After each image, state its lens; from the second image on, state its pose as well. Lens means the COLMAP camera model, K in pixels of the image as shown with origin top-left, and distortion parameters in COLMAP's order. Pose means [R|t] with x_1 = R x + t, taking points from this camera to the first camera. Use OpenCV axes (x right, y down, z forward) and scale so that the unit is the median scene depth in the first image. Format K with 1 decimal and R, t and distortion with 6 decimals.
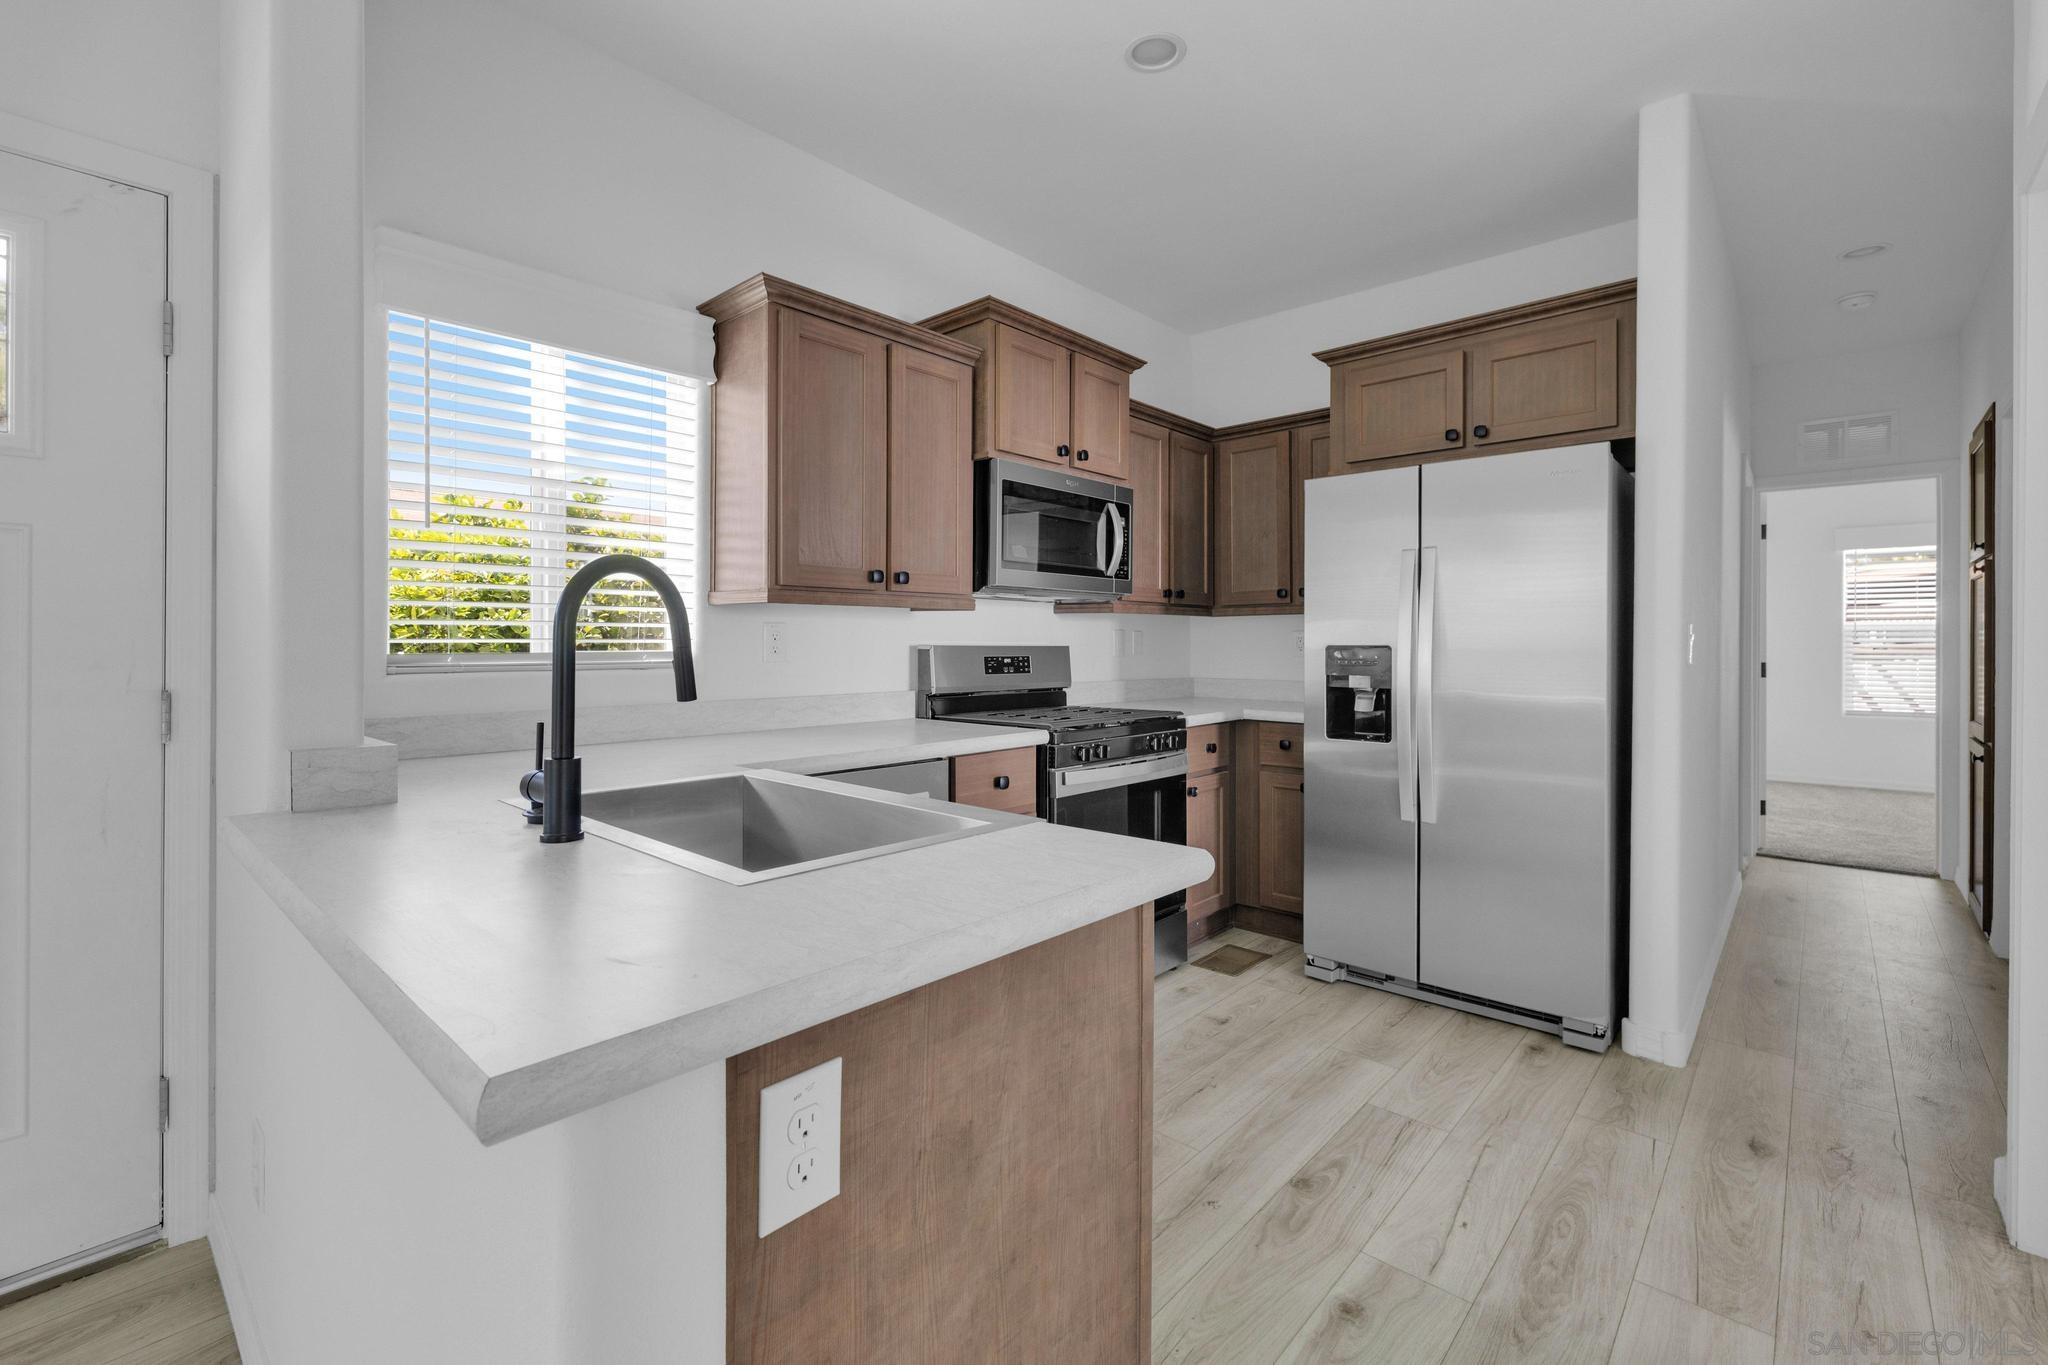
lens RADIAL K [[878.2, 0, 1027.7], [0, 878.2, 648.5], [0, 0, 1]] dist [0.000204, 0.000107]
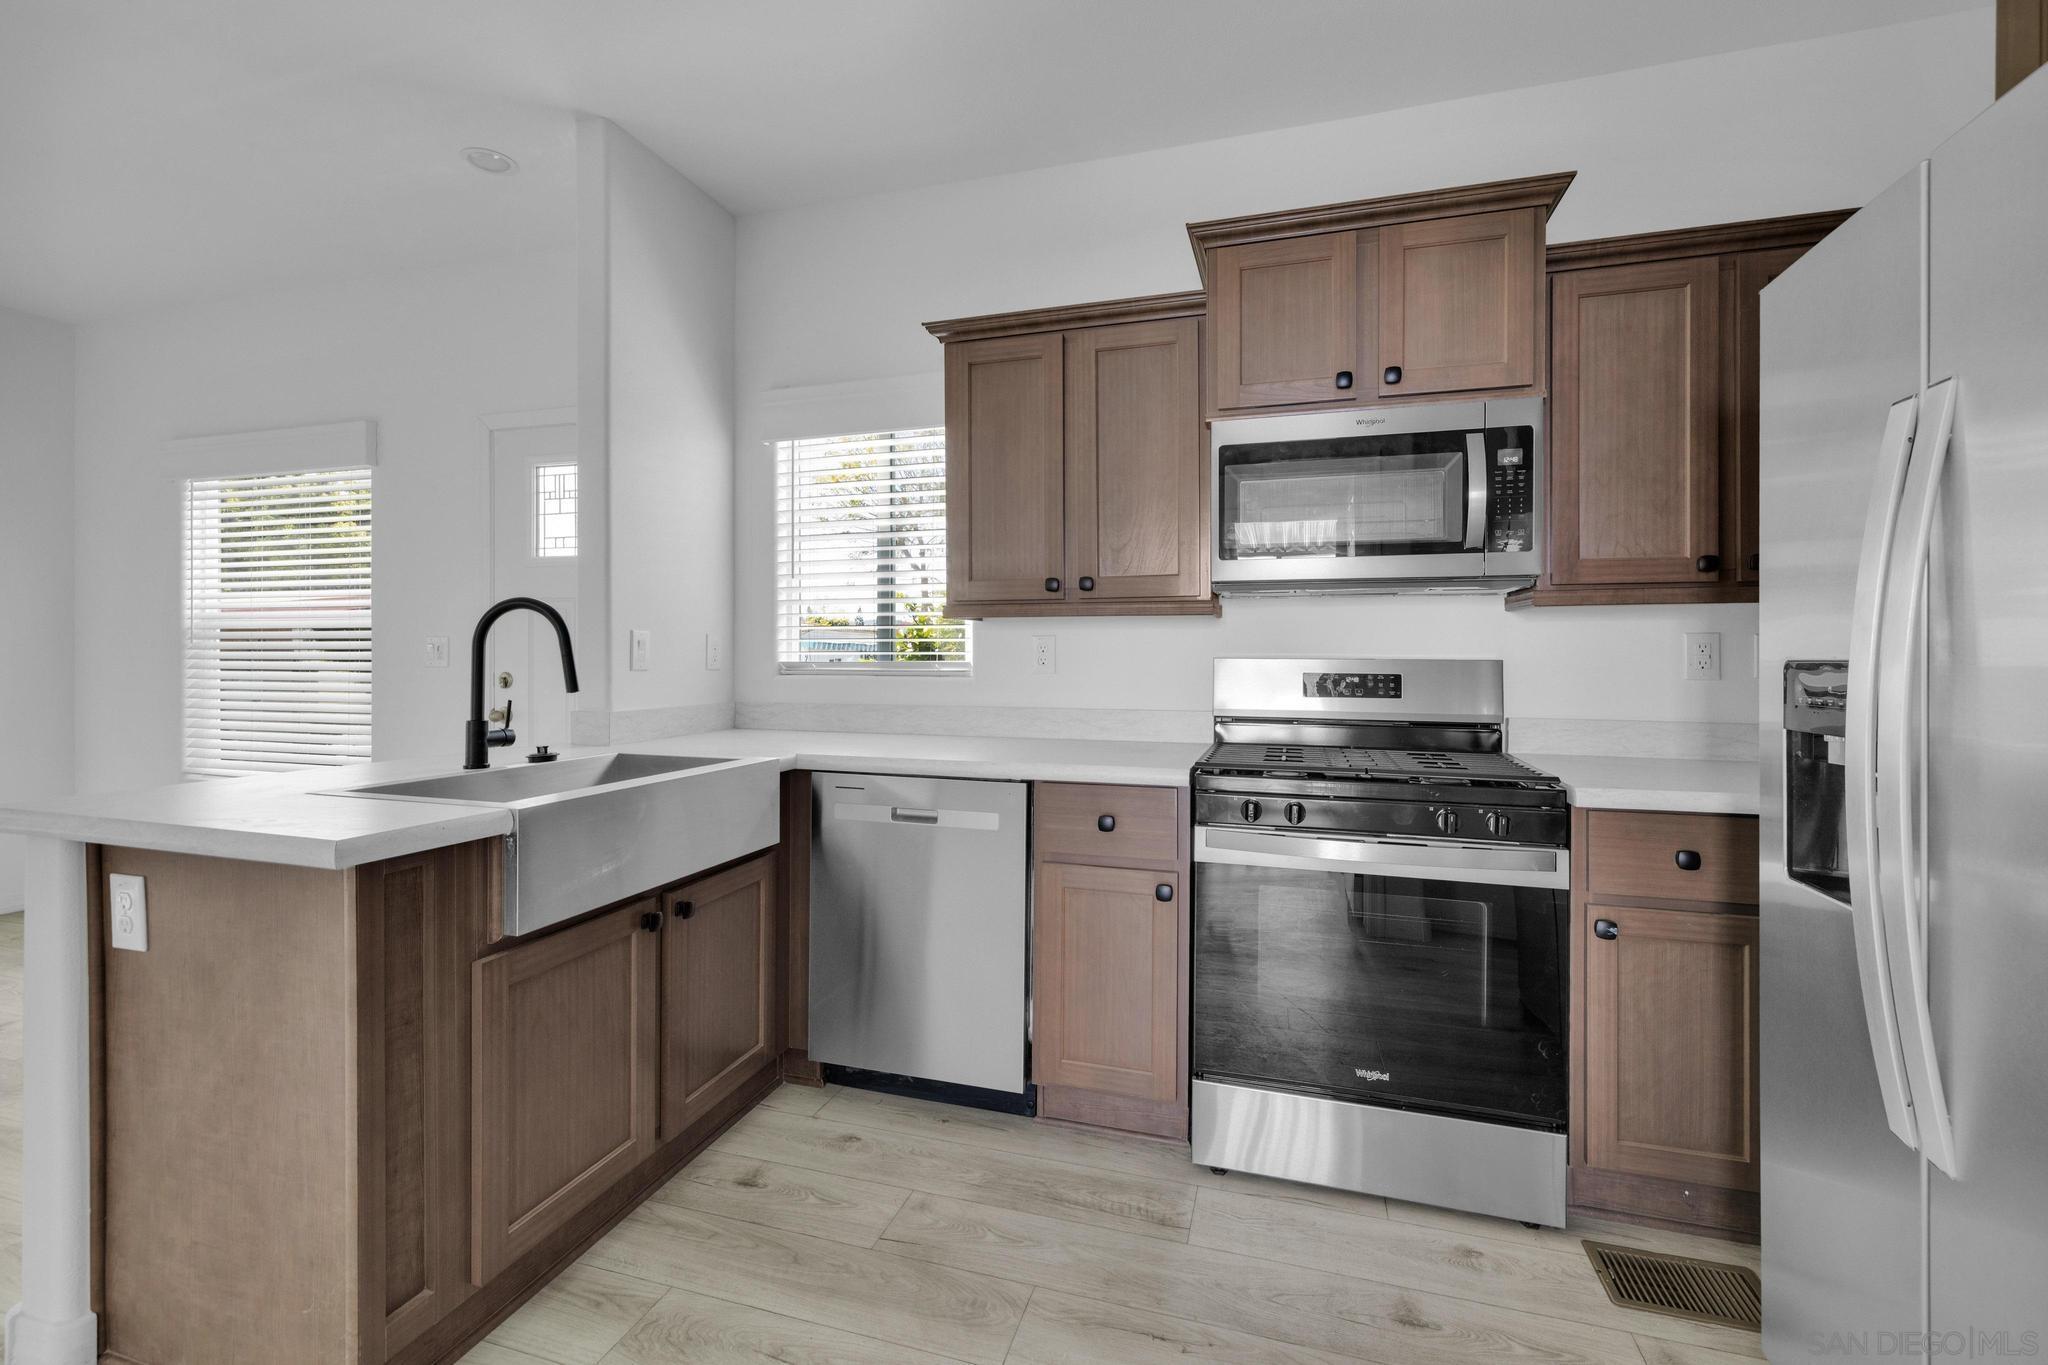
lens RADIAL K [[875.9, 0, 1026.1], [0, 875.9, 660.7], [0, 0, 1]] dist [-0.001214, 0.005237]
pose [[0.425217, 0.002066, -0.905089, 0.682012], [-0.009368, 0.999954, -0.002119, 0.002779], [0.905043, 0.009380, 0.425217, 0.576617]]
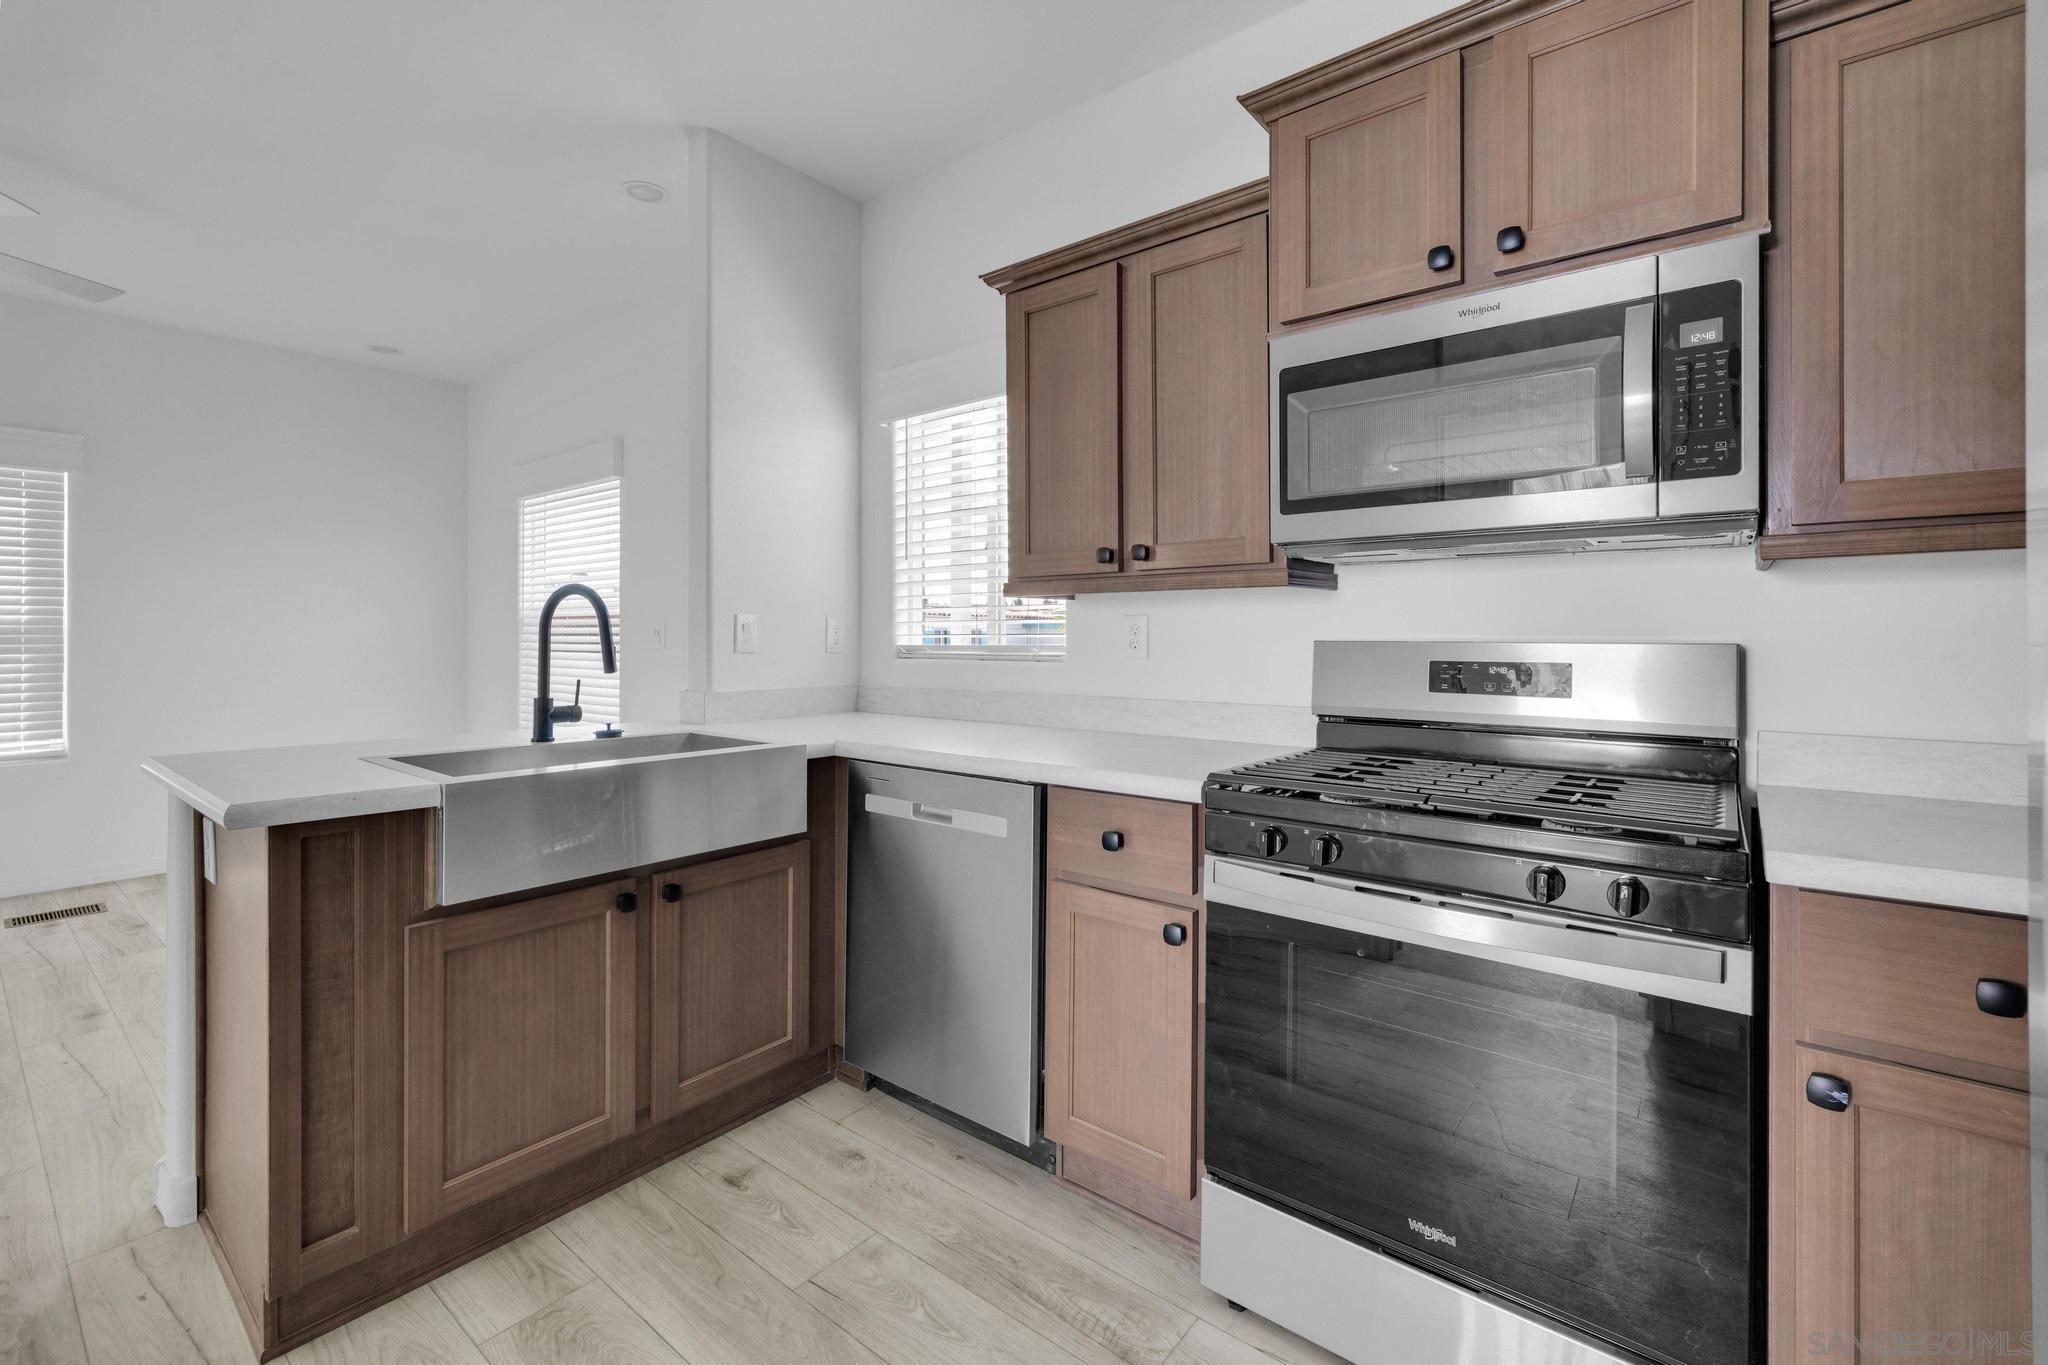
lens RADIAL K [[873.8, 0, 1020.9], [0, 873.8, 642.1], [0, 0, 1]] dist [0.002432, -0.000105]
pose [[0.061617, -0.001328, -0.998099, 0.641554], [-0.012087, 0.999925, -0.002076, 0.001479], [0.998027, 0.012191, 0.061596, 0.881162]]
